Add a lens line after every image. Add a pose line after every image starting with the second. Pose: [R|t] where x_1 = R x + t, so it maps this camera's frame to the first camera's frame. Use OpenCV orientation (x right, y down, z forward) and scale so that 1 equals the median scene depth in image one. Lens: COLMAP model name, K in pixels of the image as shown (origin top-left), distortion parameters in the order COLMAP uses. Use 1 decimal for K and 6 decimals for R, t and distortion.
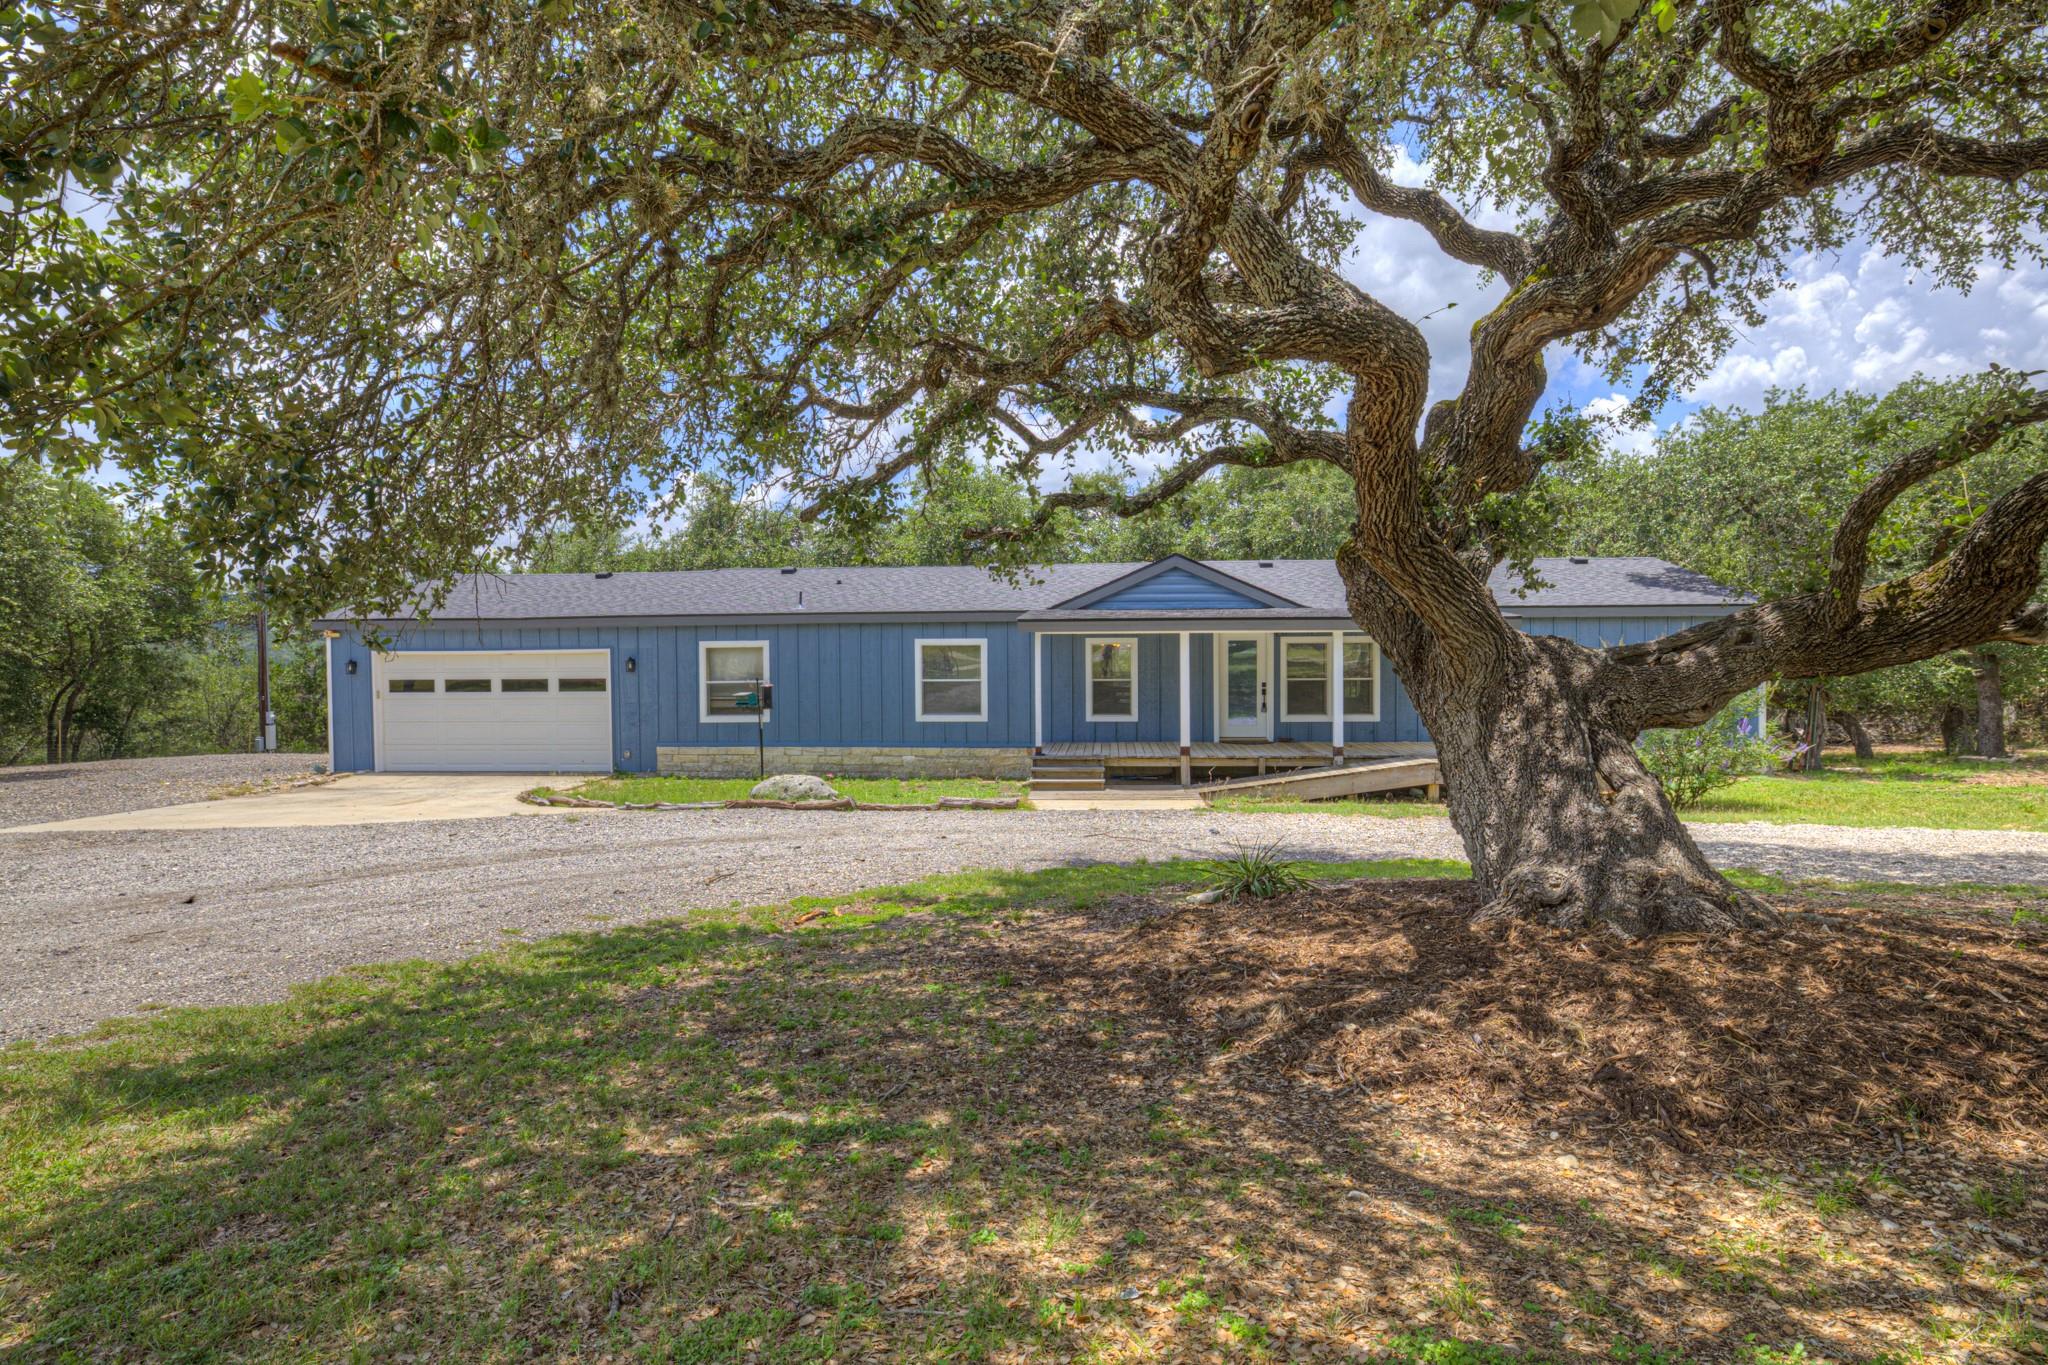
lens RADIAL K [[1135.9, 0, 1034.1], [0, 1135.9, 684.2], [0, 0, 1]] dist [-0.003438, -0.004073]
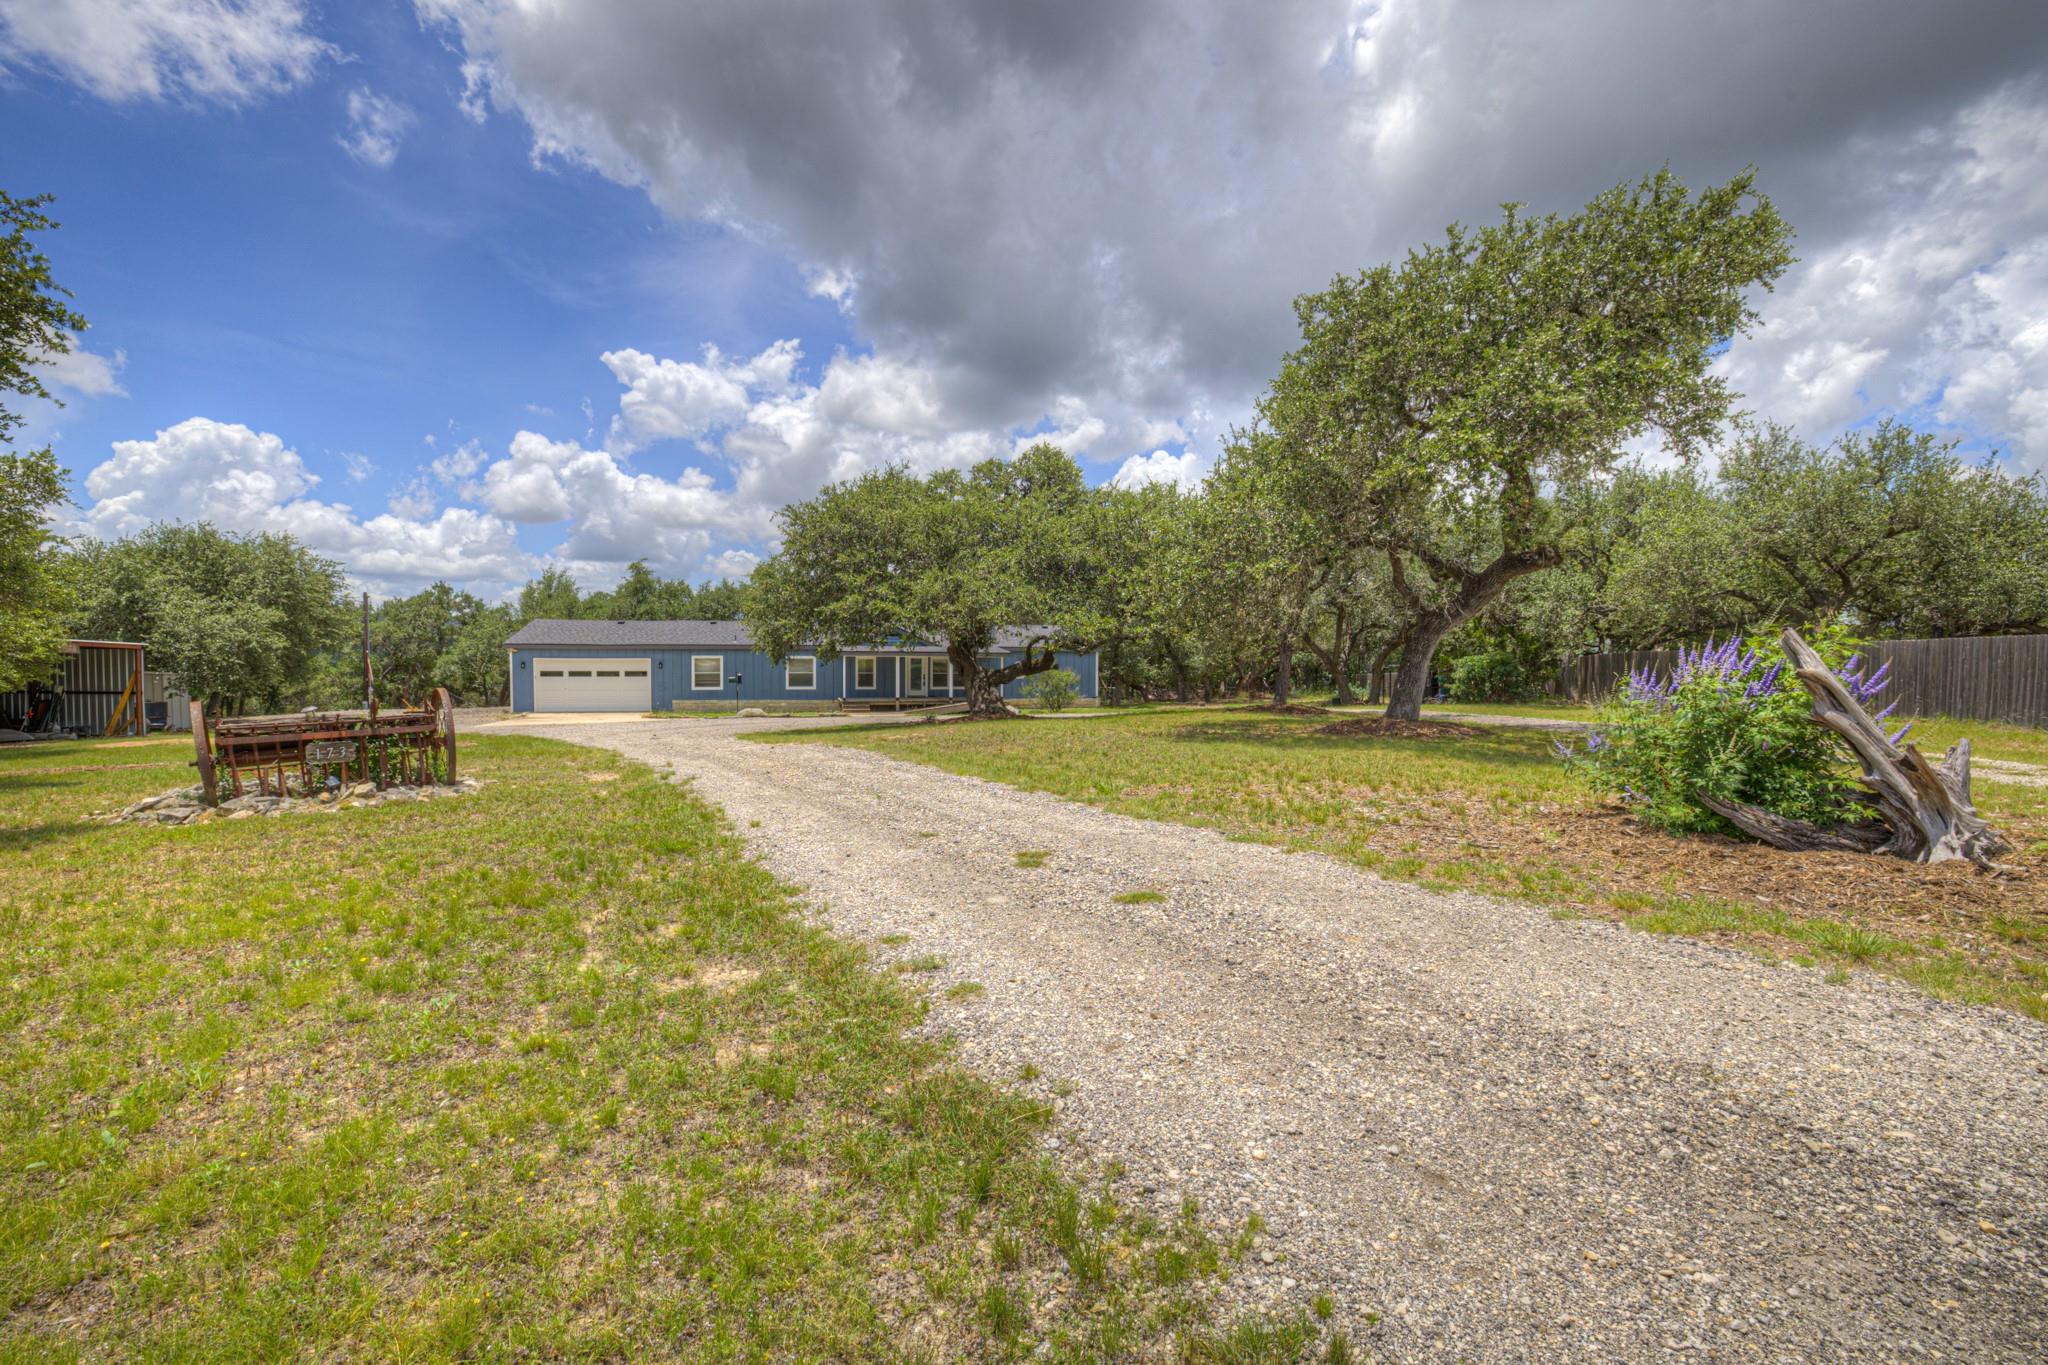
lens RADIAL K [[873.3, 0, 1020.2], [0, 873.3, 676.9], [0, 0, 1]] dist [-0.023494, 0.003729]
pose [[0.949115, 0.004657, 0.314894, -0.222638], [-0.005699, 0.999981, 0.002388, -0.001950], [-0.314877, -0.004061, 0.949124, -0.985312]]
